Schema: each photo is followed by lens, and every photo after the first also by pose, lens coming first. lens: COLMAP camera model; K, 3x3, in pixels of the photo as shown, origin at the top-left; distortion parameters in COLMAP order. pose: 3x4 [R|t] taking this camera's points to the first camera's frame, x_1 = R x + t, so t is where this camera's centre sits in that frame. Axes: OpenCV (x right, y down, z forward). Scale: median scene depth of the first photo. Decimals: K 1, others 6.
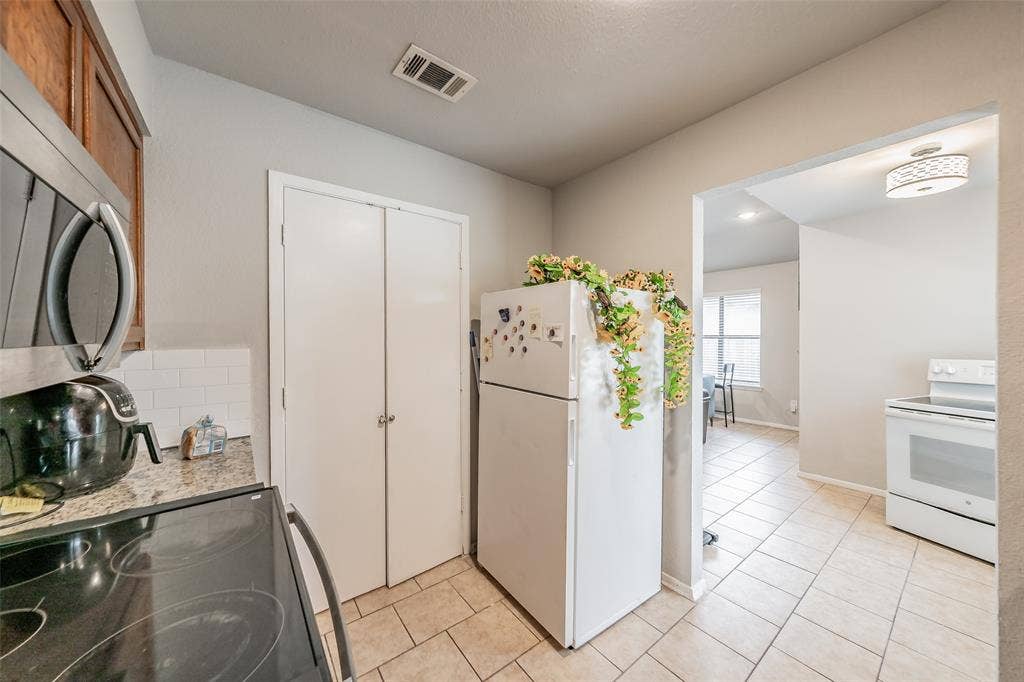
lens RADIAL K [[361.4, 0, 518.9], [0, 361.4, 339.7], [0, 0, 1]] dist [0.000222, -0.000027]
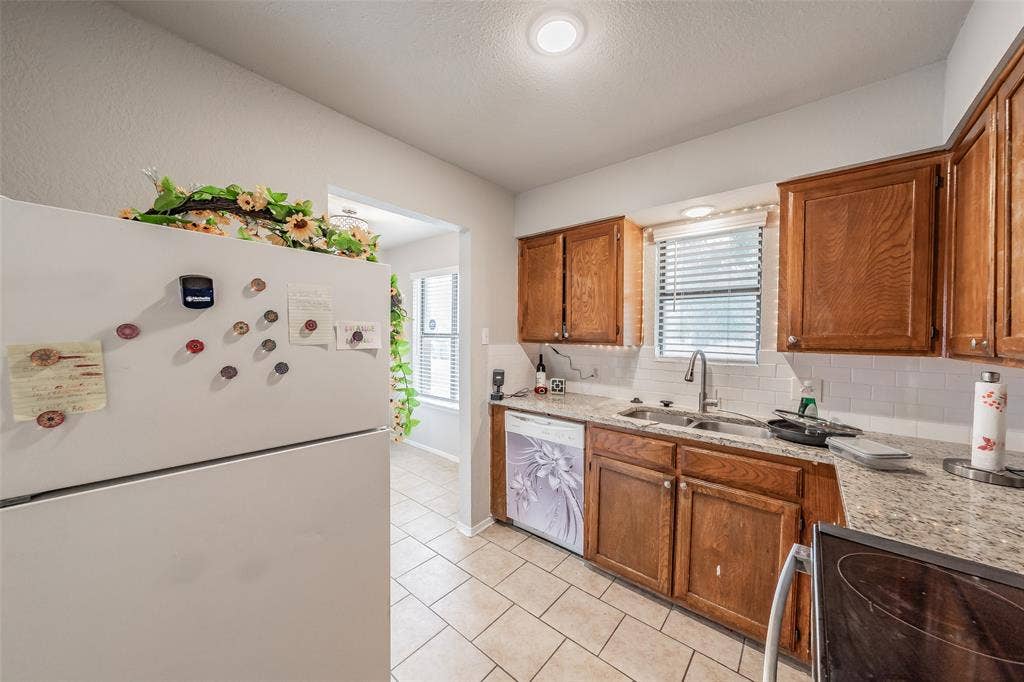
lens RADIAL K [[361.4, 0, 518.9], [0, 361.4, 339.7], [0, 0, 1]] dist [0.000222, -0.000027]
pose [[-0.209908, -0.009600, 0.977674, -0.548532], [0.006444, 0.999916, 0.011202, -0.016433], [-0.977700, 0.008651, -0.209828, 0.771135]]
